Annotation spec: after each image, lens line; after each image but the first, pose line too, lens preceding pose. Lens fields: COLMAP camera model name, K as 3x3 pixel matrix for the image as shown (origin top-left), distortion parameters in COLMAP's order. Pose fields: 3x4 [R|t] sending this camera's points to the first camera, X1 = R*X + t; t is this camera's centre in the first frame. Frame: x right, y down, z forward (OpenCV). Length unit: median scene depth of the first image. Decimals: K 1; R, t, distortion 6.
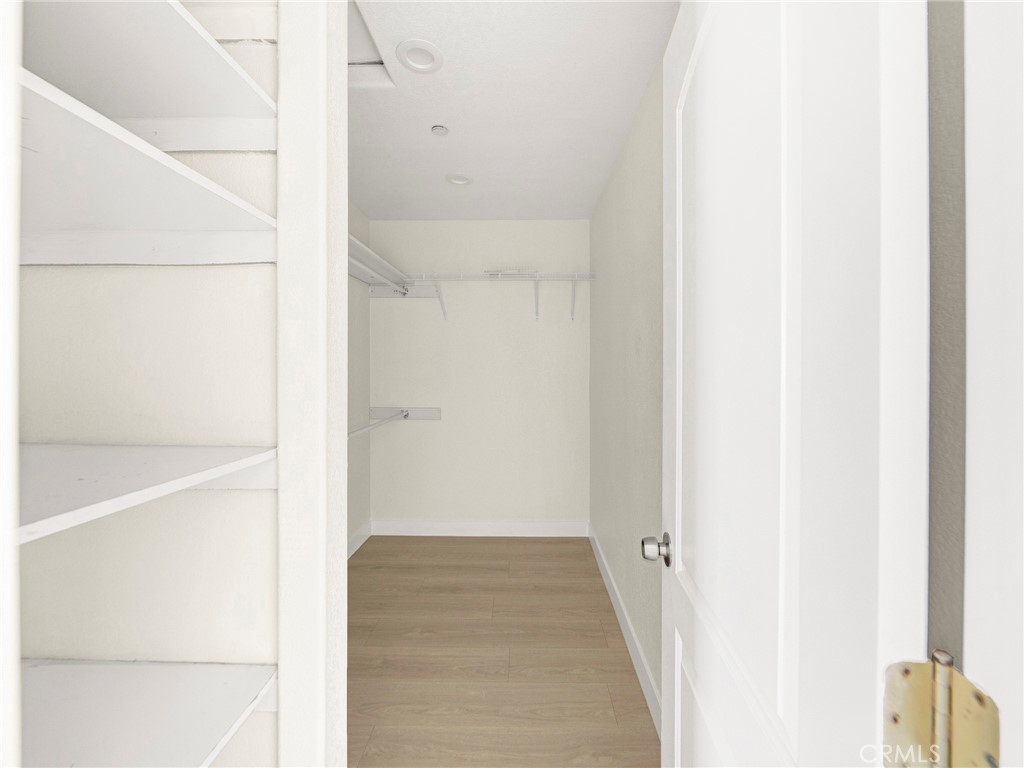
lens RADIAL K [[415.5, 0, 513.8], [0, 415.5, 376.2], [0, 0, 1]] dist [-0.007649, 0.001204]
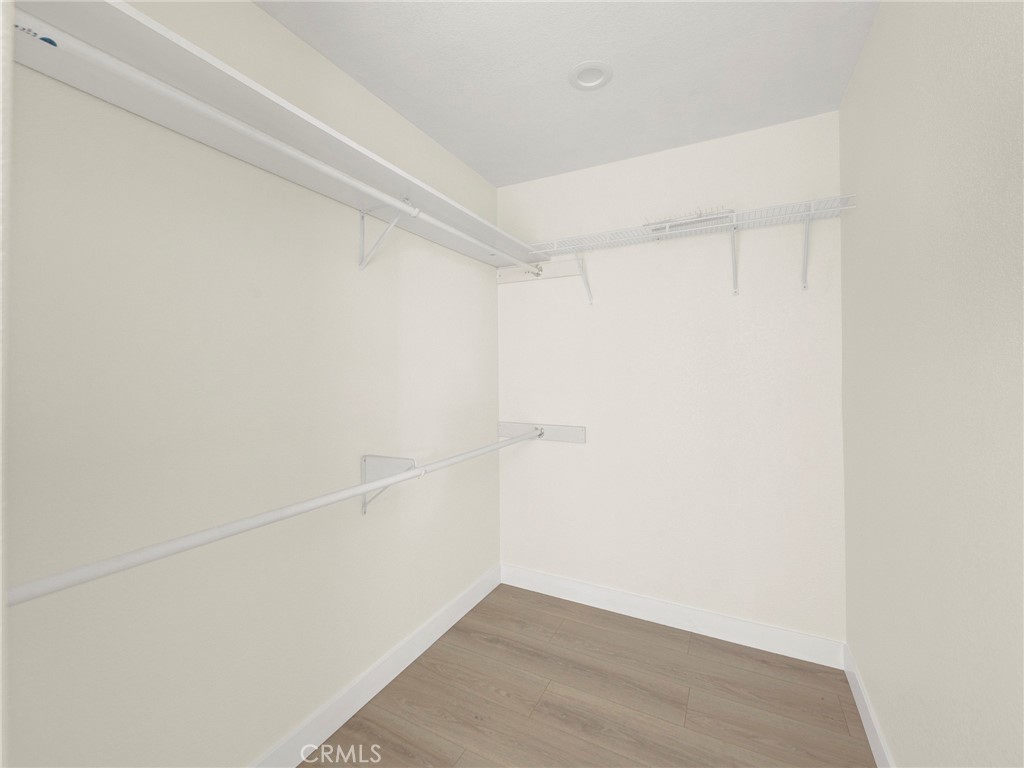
lens RADIAL K [[415.5, 0, 506.3], [0, 415.5, 364.4], [0, 0, 1]] dist [-0.007649, 0.001204]
pose [[0.893711, -0.009764, -0.448537, 0.025679], [-0.004873, 0.999493, -0.031468, -0.008647], [0.448617, 0.030309, 0.893210, 0.297061]]
